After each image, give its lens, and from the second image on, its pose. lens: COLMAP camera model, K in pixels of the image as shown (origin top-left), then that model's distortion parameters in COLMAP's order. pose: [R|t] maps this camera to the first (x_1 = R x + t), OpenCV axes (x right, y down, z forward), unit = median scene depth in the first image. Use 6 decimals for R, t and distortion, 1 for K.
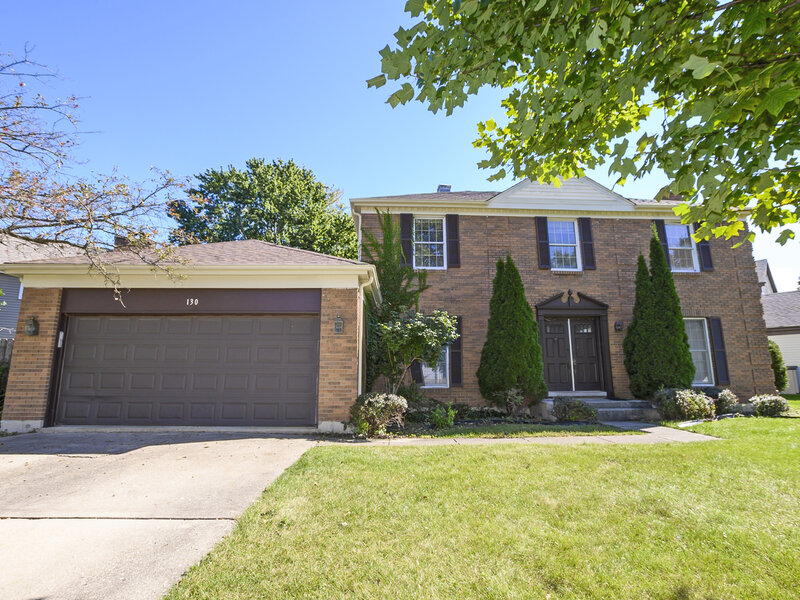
lens RADIAL K [[373.7, 0, 399.8], [0, 373.7, 280.2], [0, 0, 1]] dist [-0.024812, -0.000240]
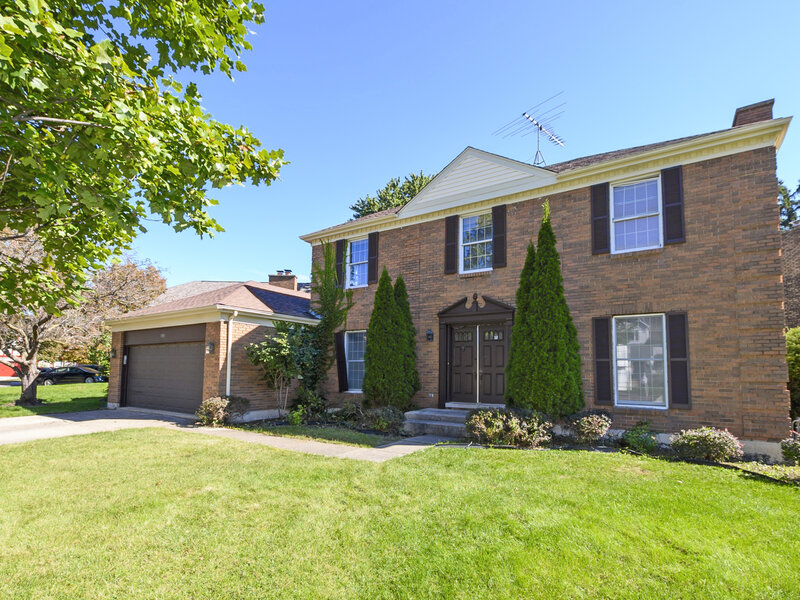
lens RADIAL K [[393.7, 0, 402.7], [0, 393.7, 310.7], [0, 0, 1]] dist [0.003765, -0.001526]
pose [[0.824282, -0.077690, -0.560824, 0.835720], [0.125877, 0.990896, 0.047743, -0.000319], [0.552010, -0.109948, 0.826557, 0.106008]]
